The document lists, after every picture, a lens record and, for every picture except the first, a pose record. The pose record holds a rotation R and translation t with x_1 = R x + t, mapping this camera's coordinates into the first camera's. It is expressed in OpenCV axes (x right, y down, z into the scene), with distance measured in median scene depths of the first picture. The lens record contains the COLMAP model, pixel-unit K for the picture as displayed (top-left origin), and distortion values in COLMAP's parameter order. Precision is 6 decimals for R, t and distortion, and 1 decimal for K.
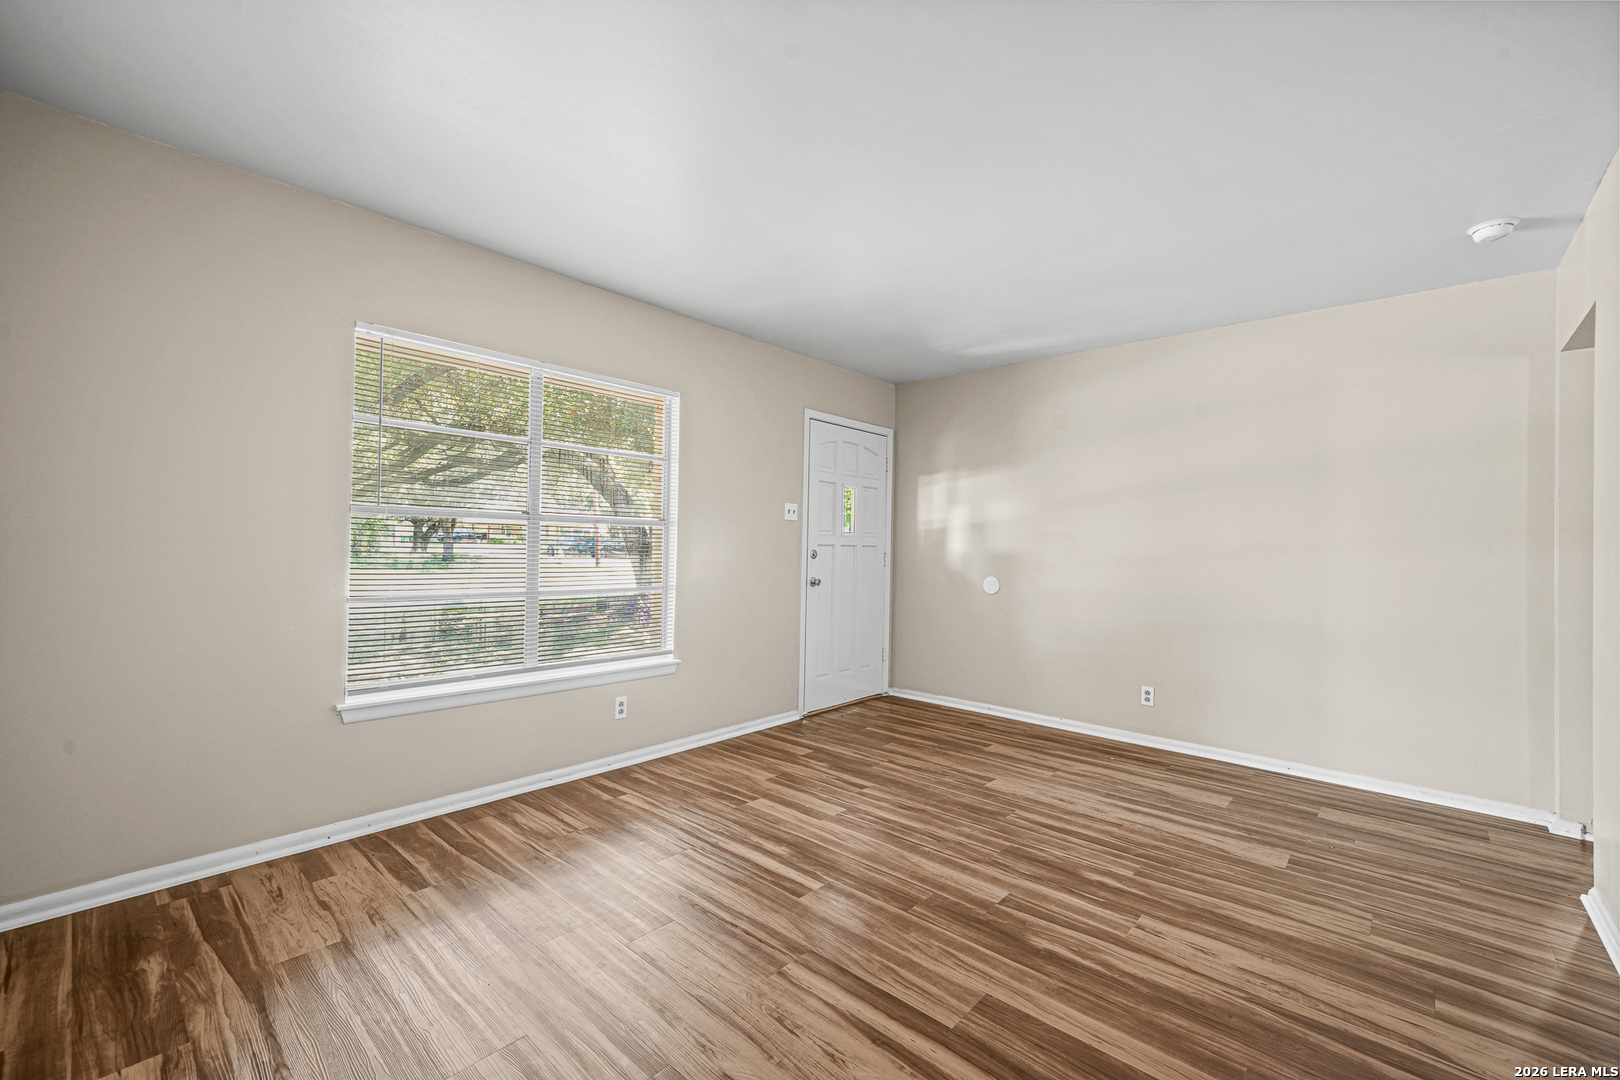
lens RADIAL K [[680.0, 0, 811.0], [0, 680.0, 542.5], [0, 0, 1]] dist [0.004497, 0.000412]
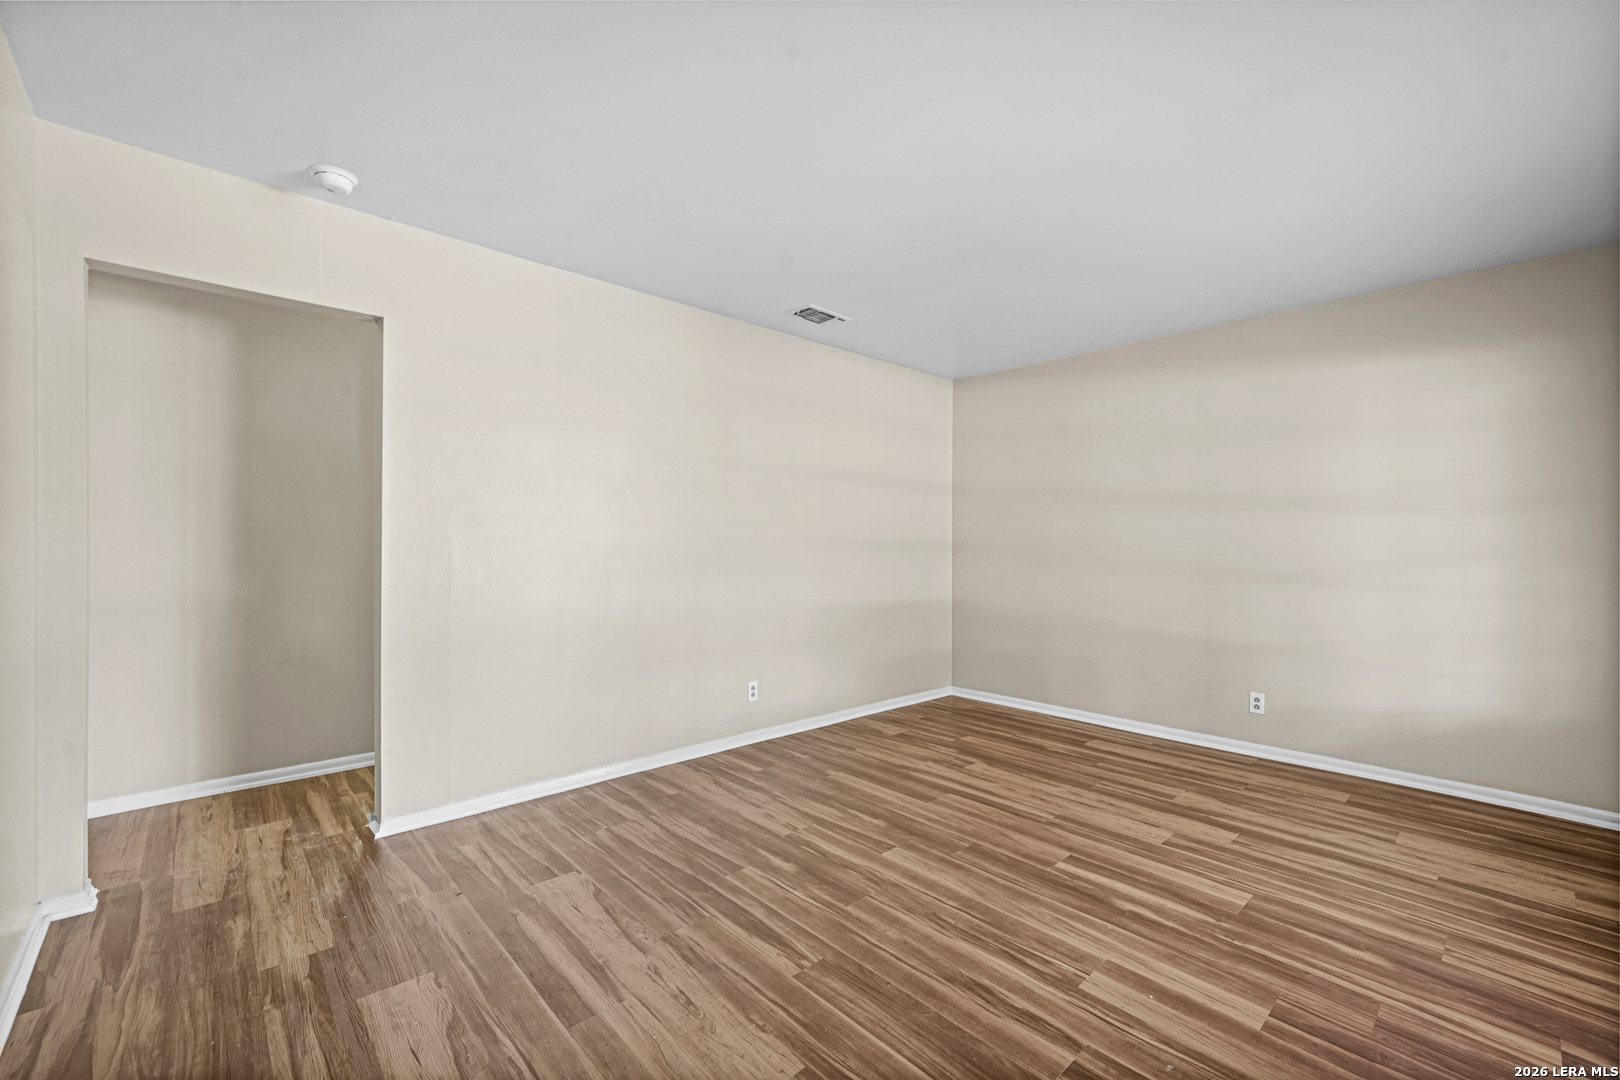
lens RADIAL K [[680.0, 0, 808.8], [0, 680.0, 540.4], [0, 0, 1]] dist [0.004497, 0.000412]
pose [[-0.995466, -0.022687, 0.092378, 0.282381], [-0.023465, 0.999698, -0.007351, 0.011042], [-0.092183, -0.009486, -0.995697, 1.887674]]
